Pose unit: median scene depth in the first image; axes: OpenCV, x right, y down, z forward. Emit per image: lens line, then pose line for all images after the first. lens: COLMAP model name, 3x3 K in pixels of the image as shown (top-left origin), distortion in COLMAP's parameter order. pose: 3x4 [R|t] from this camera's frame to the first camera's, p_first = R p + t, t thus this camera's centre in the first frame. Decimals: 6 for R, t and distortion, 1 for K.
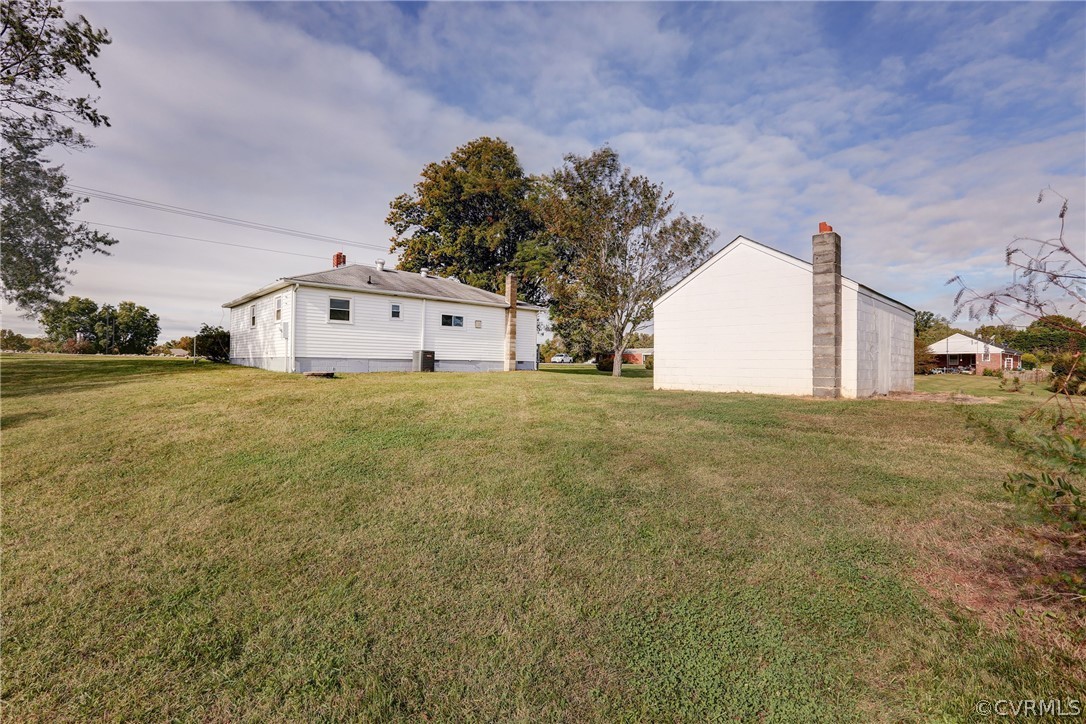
lens RADIAL K [[512.7, 0, 524.5], [0, 512.7, 358.3], [0, 0, 1]] dist [-0.050983, 0.014677]
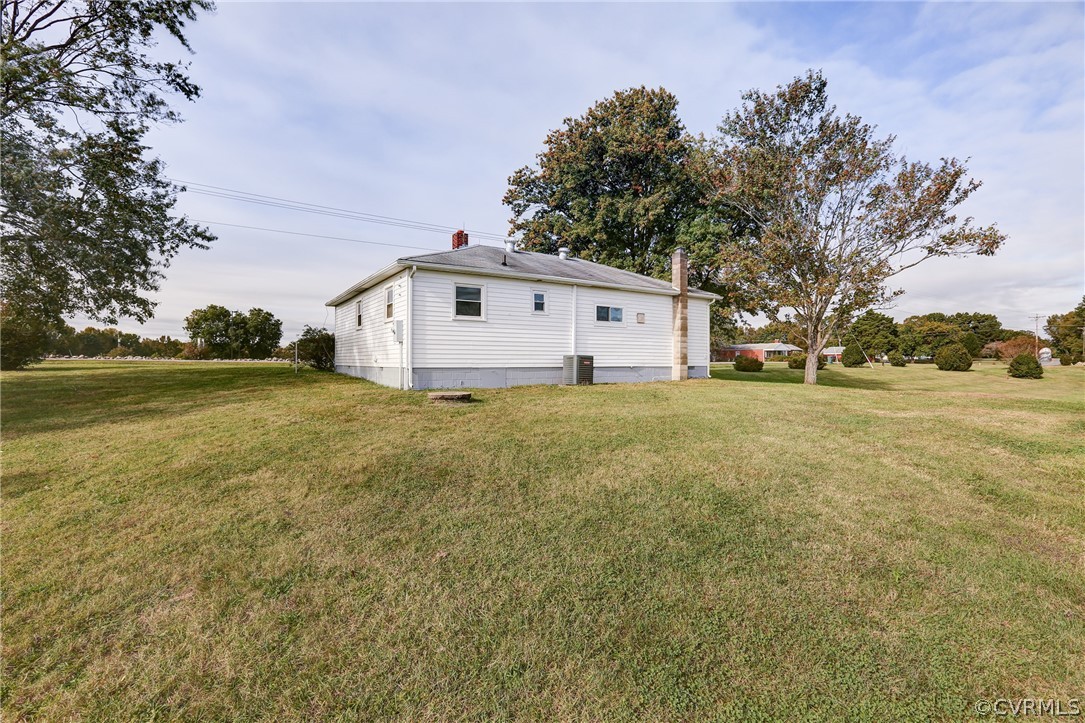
lens RADIAL K [[488.7, 0, 509.9], [0, 488.7, 364.4], [0, 0, 1]] dist [-0.088582, 0.012067]
pose [[0.980876, -0.006781, -0.194517, -0.136389], [0.011064, 0.999720, 0.020939, -0.015438], [0.194320, -0.022691, 0.980676, 0.260702]]
